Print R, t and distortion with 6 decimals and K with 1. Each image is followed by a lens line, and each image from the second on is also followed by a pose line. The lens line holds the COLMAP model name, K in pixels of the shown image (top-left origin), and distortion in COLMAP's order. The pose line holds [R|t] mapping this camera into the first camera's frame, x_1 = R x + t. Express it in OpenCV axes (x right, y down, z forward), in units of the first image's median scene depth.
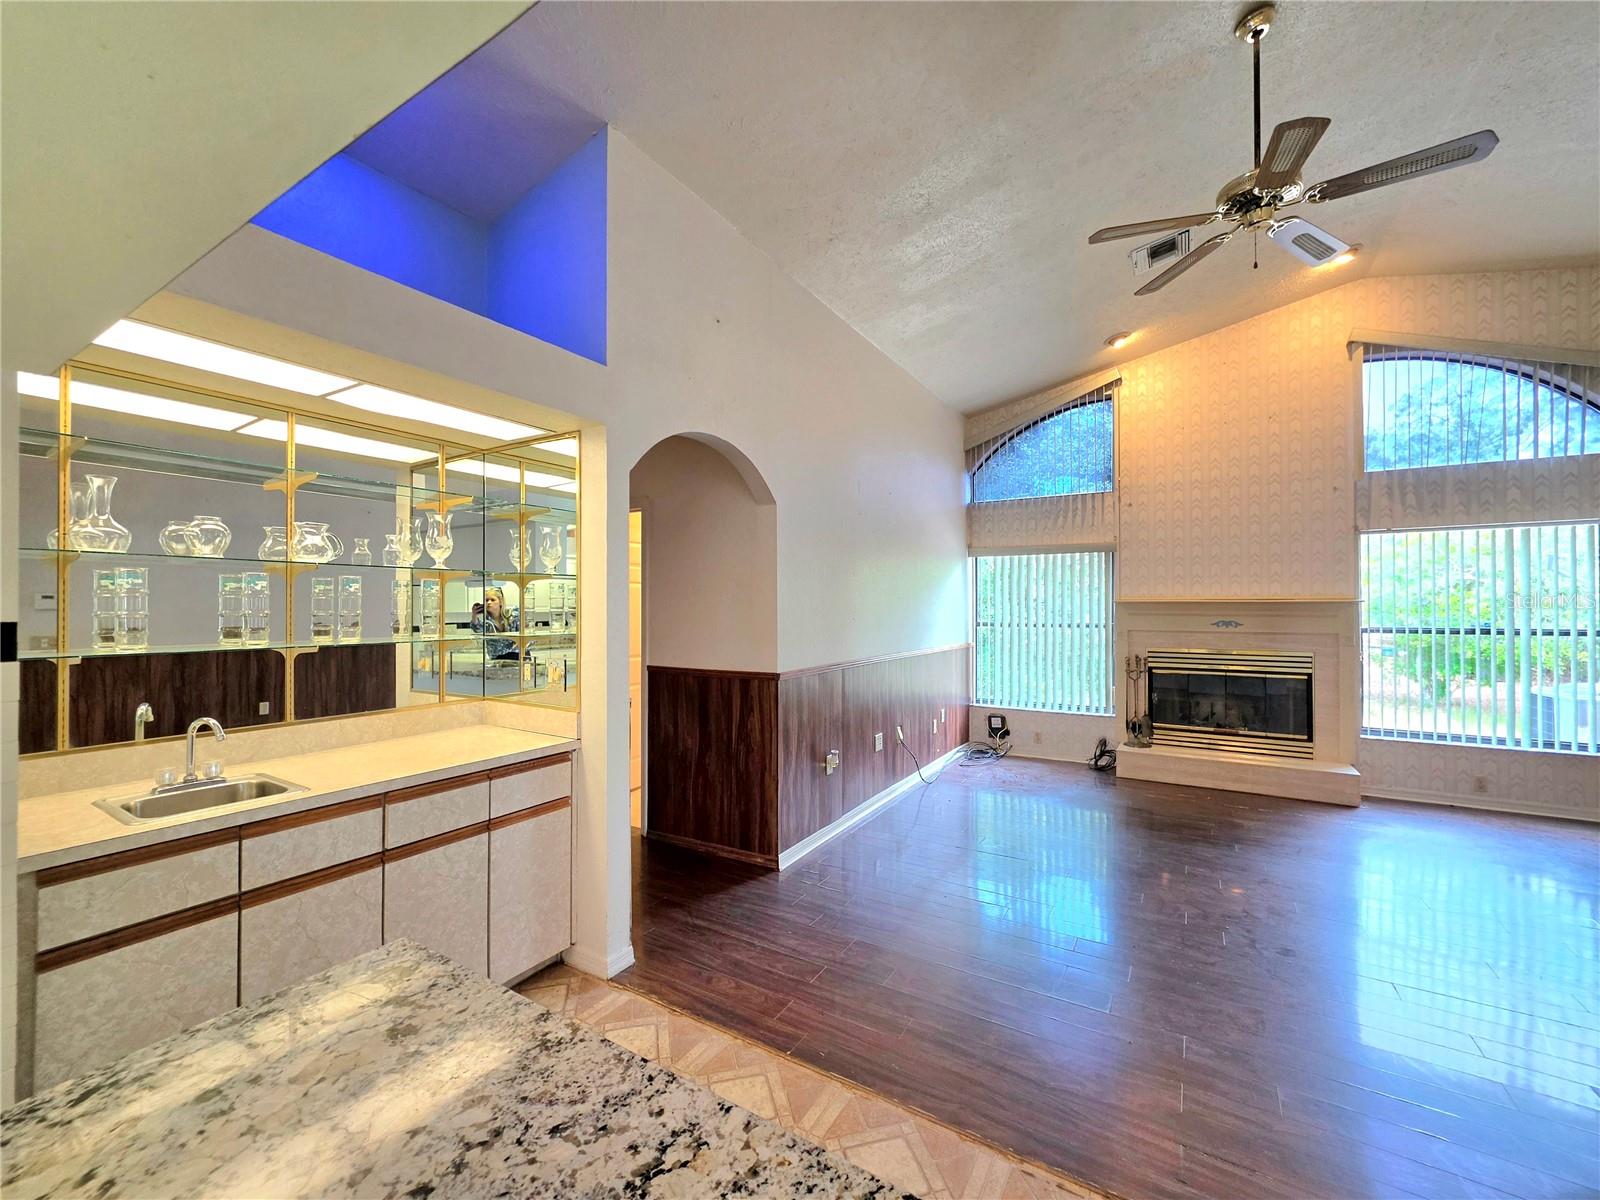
lens RADIAL K [[648.4, 0, 809.0], [0, 648.4, 595.3], [0, 0, 1]] dist [-0.006261, 0.001595]
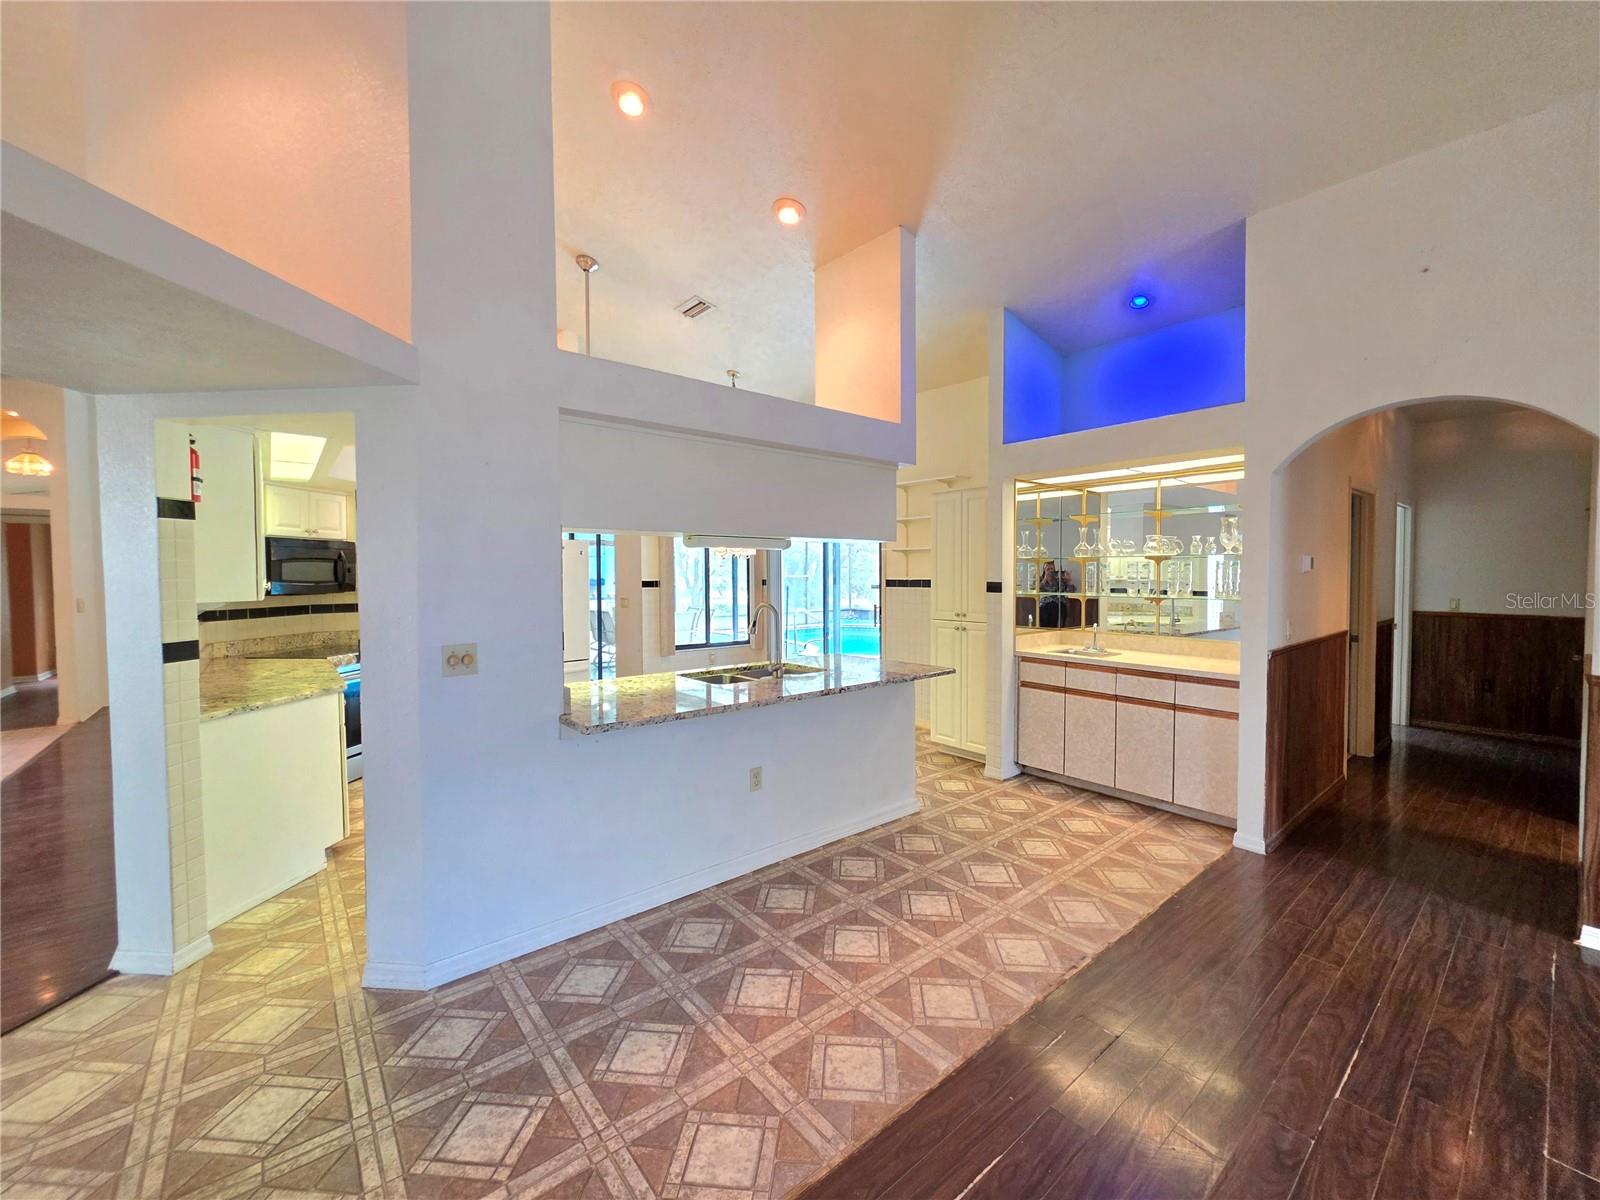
lens RADIAL K [[648.4, 0, 807.4], [0, 648.4, 597.4], [0, 0, 1]] dist [-0.006261, 0.001595]
pose [[-0.345419, 0.036220, -0.937749, 0.670616], [0.015802, 0.999338, 0.032778, -0.002303], [0.938316, -0.003496, -0.345762, 0.319262]]
